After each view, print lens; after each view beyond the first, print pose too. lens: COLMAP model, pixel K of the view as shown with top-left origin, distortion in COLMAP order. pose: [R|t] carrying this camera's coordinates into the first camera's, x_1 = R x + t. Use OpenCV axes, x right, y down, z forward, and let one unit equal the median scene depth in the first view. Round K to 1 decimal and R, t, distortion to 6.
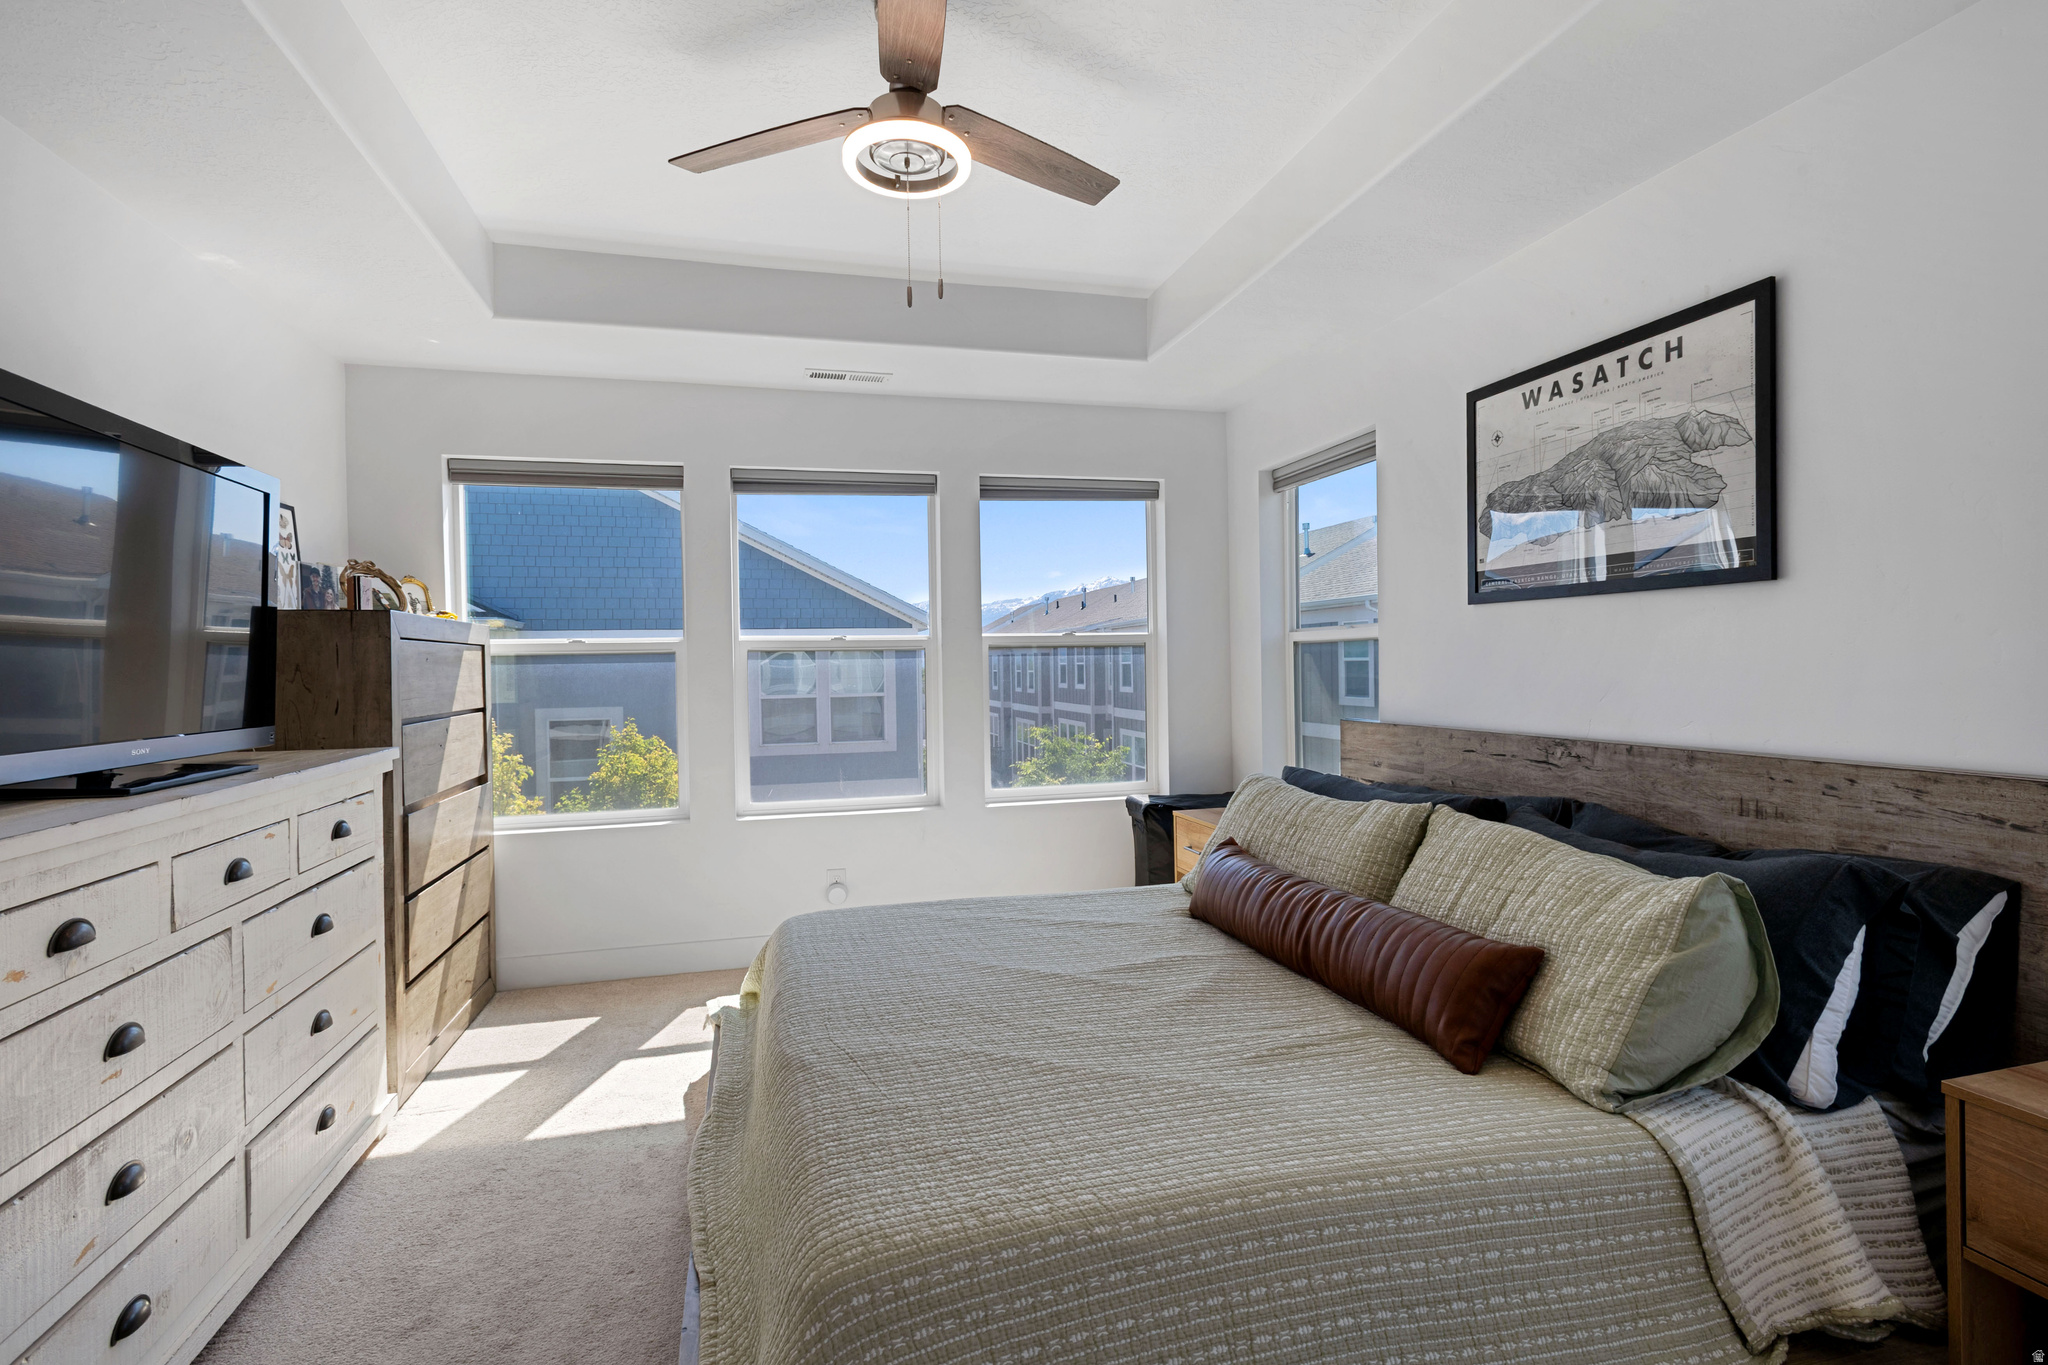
lens RADIAL K [[979.4, 0, 1008.7], [0, 979.4, 669.1], [0, 0, 1]] dist [0.003790, 0.005266]
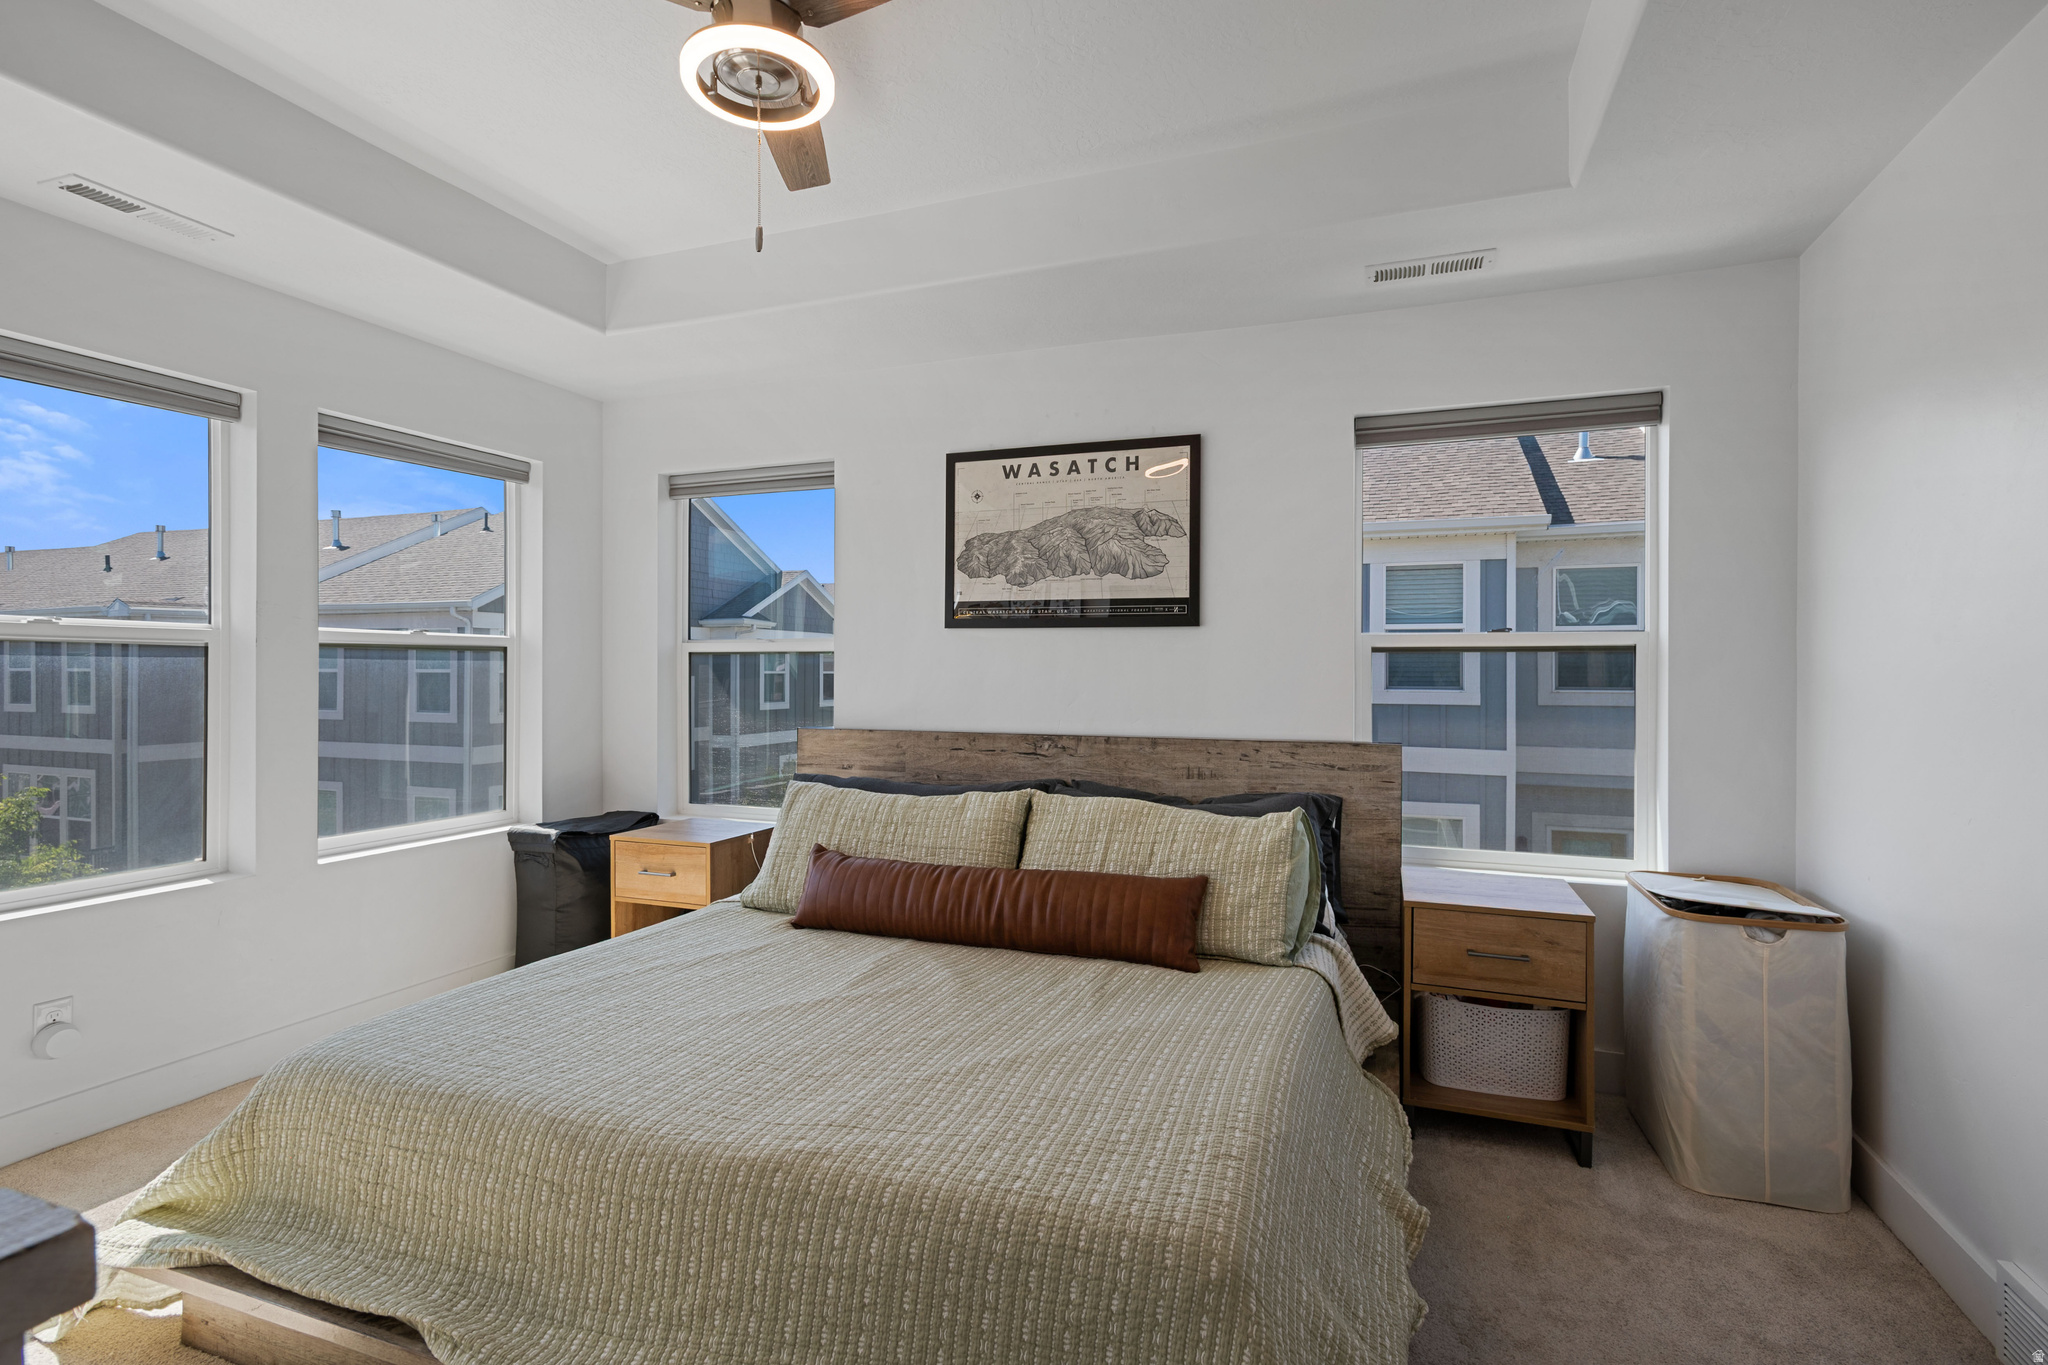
lens RADIAL K [[979.4, 0, 1013.9], [0, 979.4, 675.6], [0, 0, 1]] dist [0.003790, 0.005266]
pose [[0.590358, 0.014810, 0.807006, -0.565364], [-0.008679, 0.999890, -0.012001, 0.007686], [-0.807095, 0.000080, 0.590421, 0.271951]]
